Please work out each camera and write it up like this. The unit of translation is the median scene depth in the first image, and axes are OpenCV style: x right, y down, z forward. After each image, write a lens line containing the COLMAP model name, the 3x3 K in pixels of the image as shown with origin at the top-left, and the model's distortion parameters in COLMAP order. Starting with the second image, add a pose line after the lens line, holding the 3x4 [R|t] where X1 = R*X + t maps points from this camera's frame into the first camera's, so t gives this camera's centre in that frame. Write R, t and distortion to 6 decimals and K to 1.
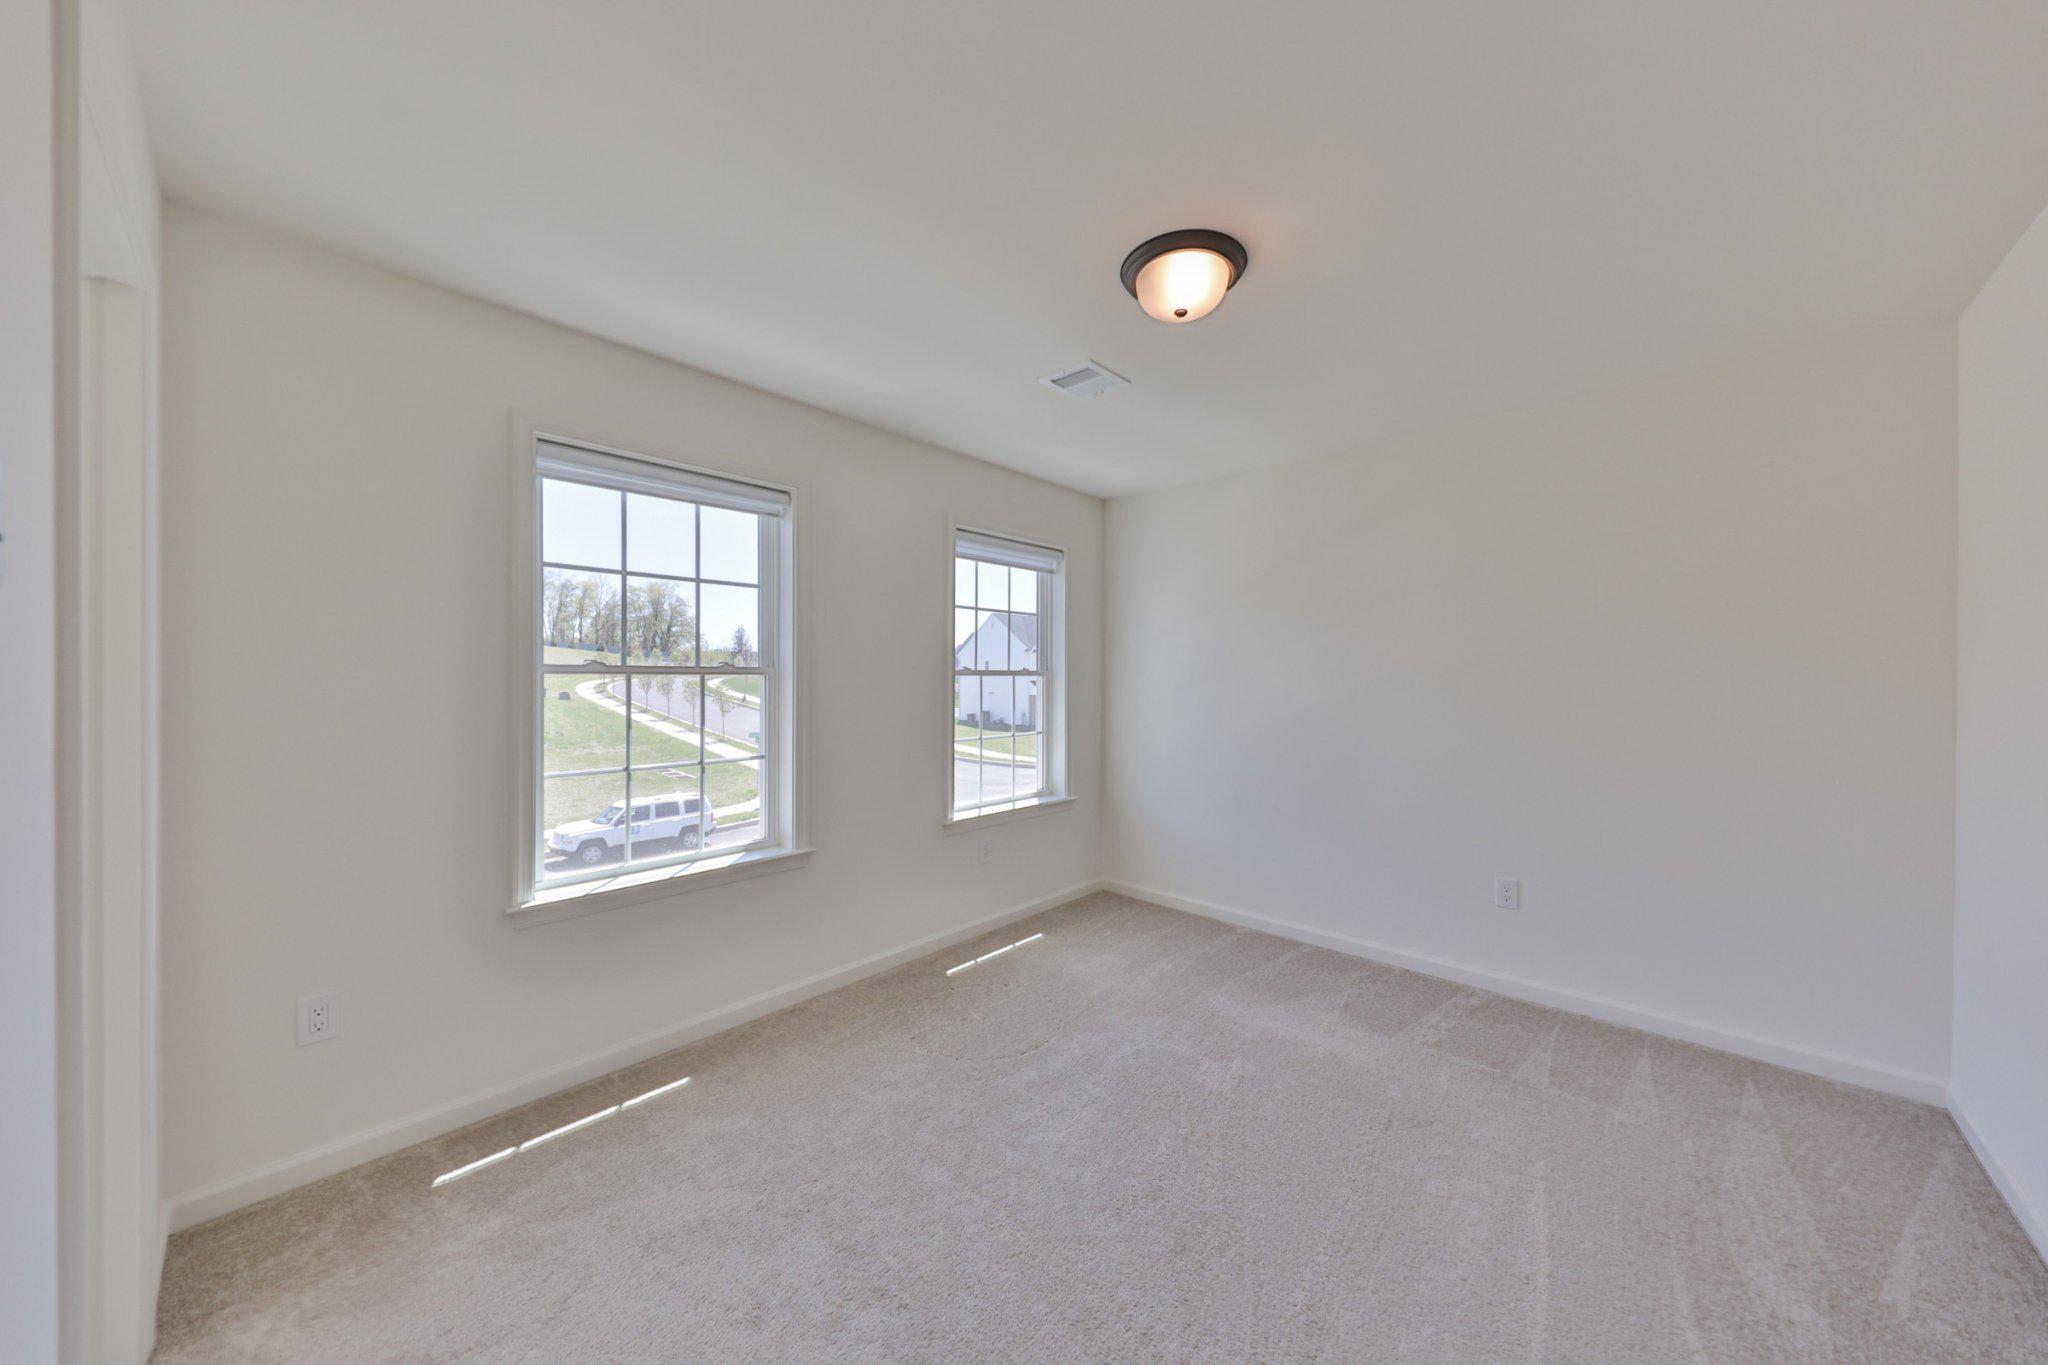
lens RADIAL K [[698.5, 0, 1036.8], [0, 698.5, 679.6], [0, 0, 1]] dist [0.013873, -0.004741]
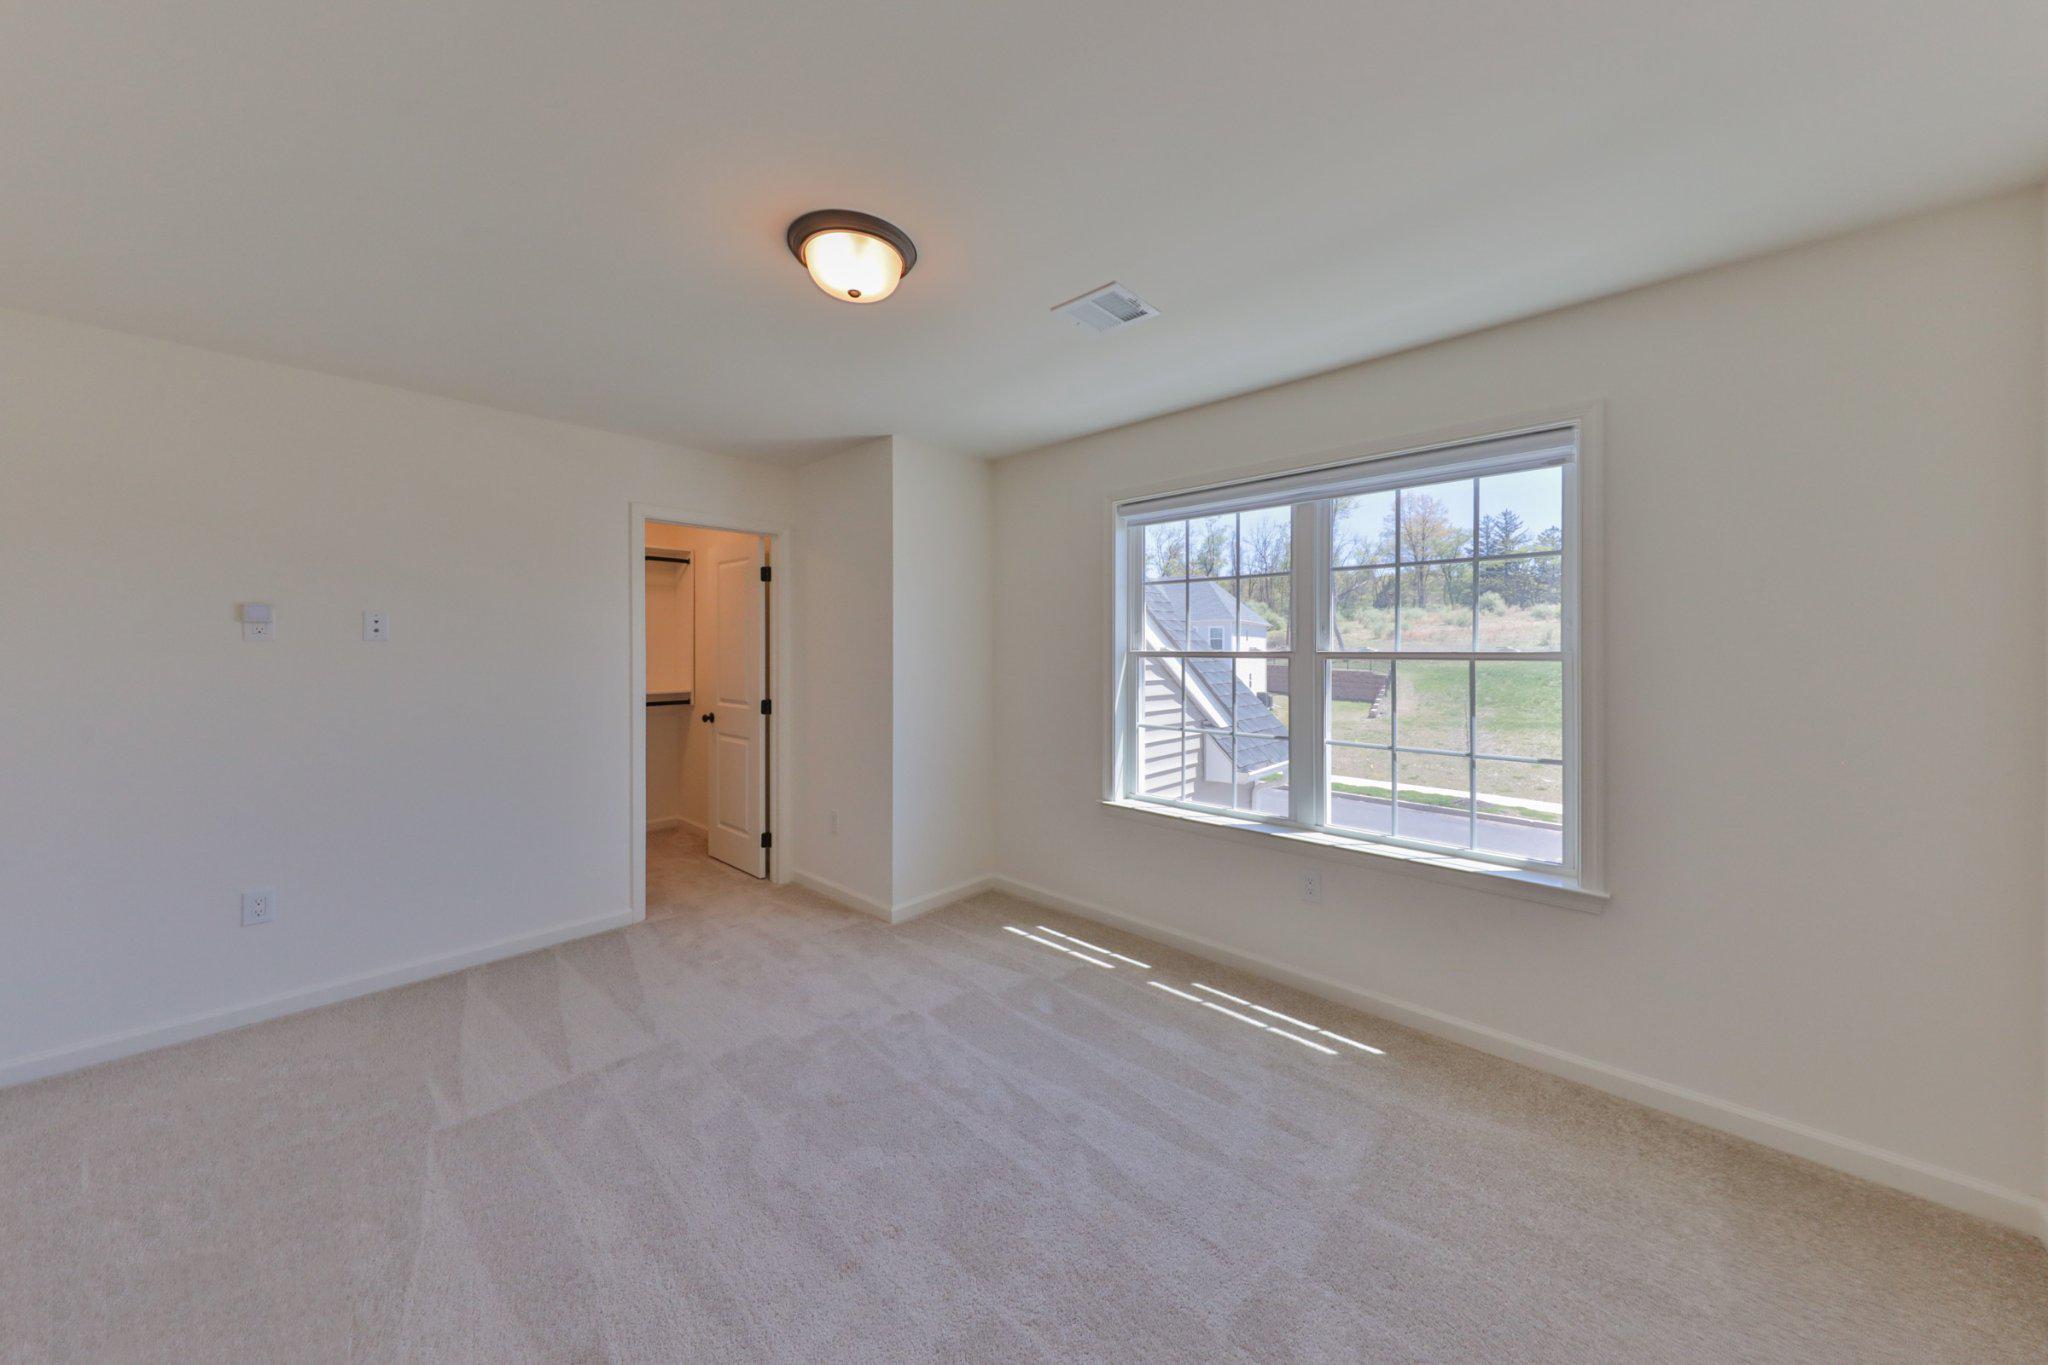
lens RADIAL K [[672.5, 0, 1018.5], [0, 672.5, 673.8], [0, 0, 1]] dist [0.000743, 0.000056]
pose [[0.001152, 0.024455, -0.999700, 0.408864], [0.003317, 0.999695, 0.024458, -0.013896], [0.999994, -0.003344, 0.001070, 0.394920]]
